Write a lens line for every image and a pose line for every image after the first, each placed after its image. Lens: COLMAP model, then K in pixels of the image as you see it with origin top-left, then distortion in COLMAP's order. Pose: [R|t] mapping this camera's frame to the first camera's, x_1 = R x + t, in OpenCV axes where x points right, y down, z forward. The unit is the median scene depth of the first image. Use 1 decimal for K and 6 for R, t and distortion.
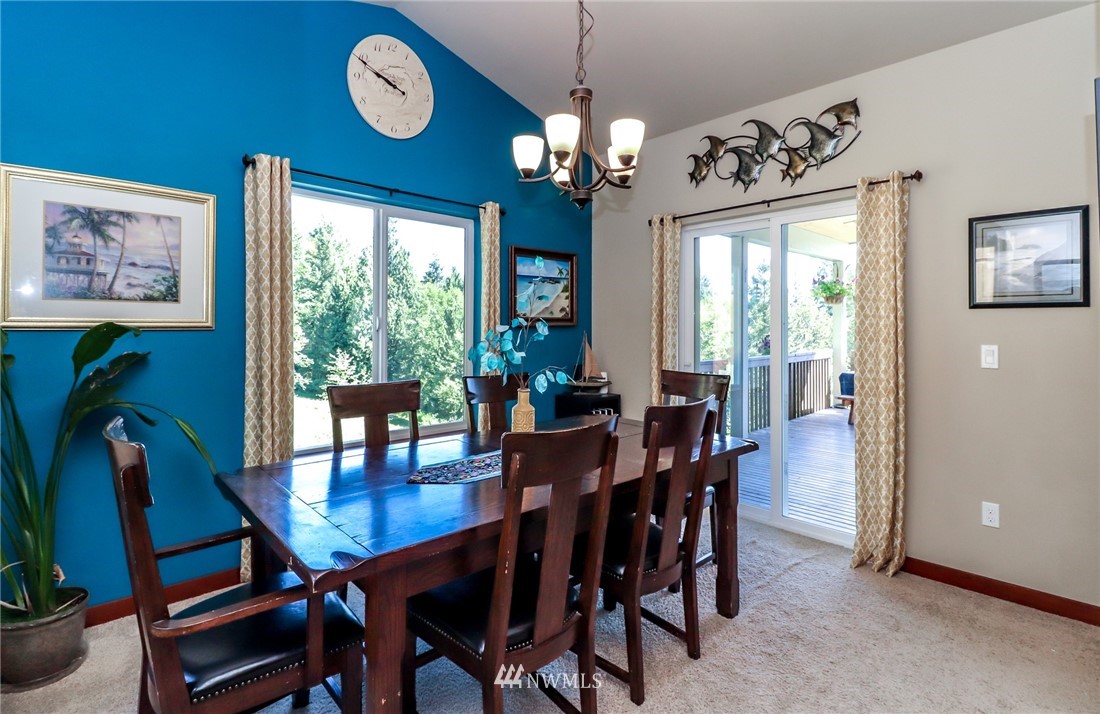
lens RADIAL K [[528.7, 0, 547.0], [0, 528.7, 323.7], [0, 0, 1]] dist [-0.000423, -0.000133]
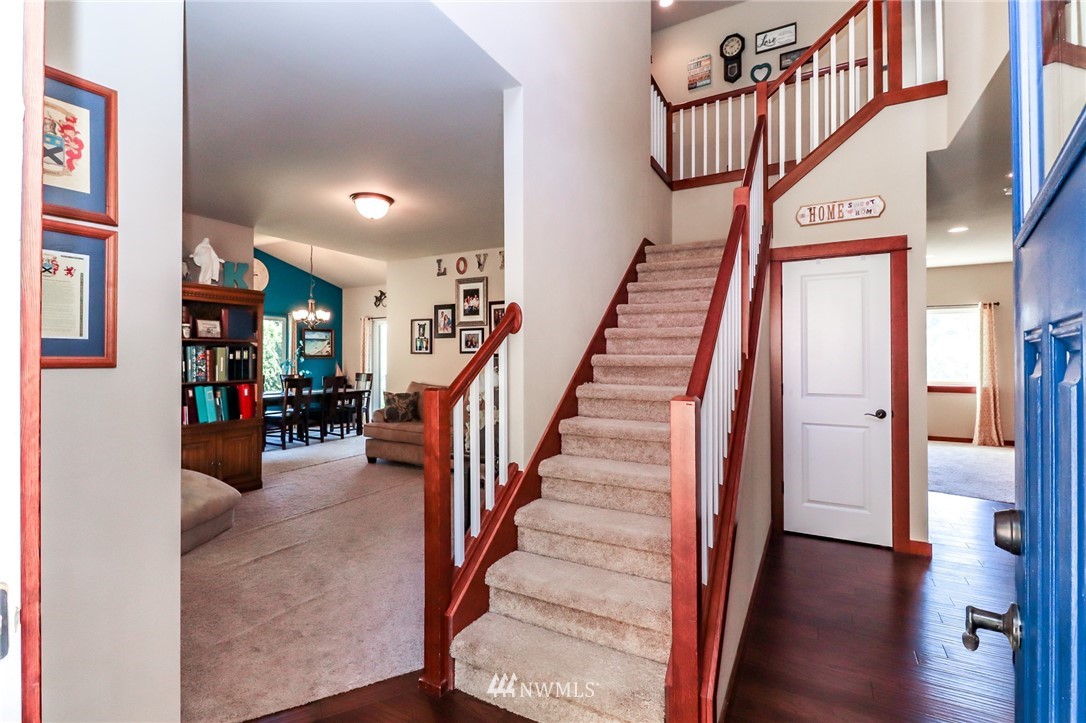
lens RADIAL K [[496.5, 0, 539.3], [0, 496.5, 351.8], [0, 0, 1]] dist [0.057896, -0.031530]
pose [[0.958159, -0.000201, 0.286237, 0.363094], [0.001393, 0.999991, -0.003962, -0.017982], [-0.286234, 0.004195, 0.958151, -1.811972]]
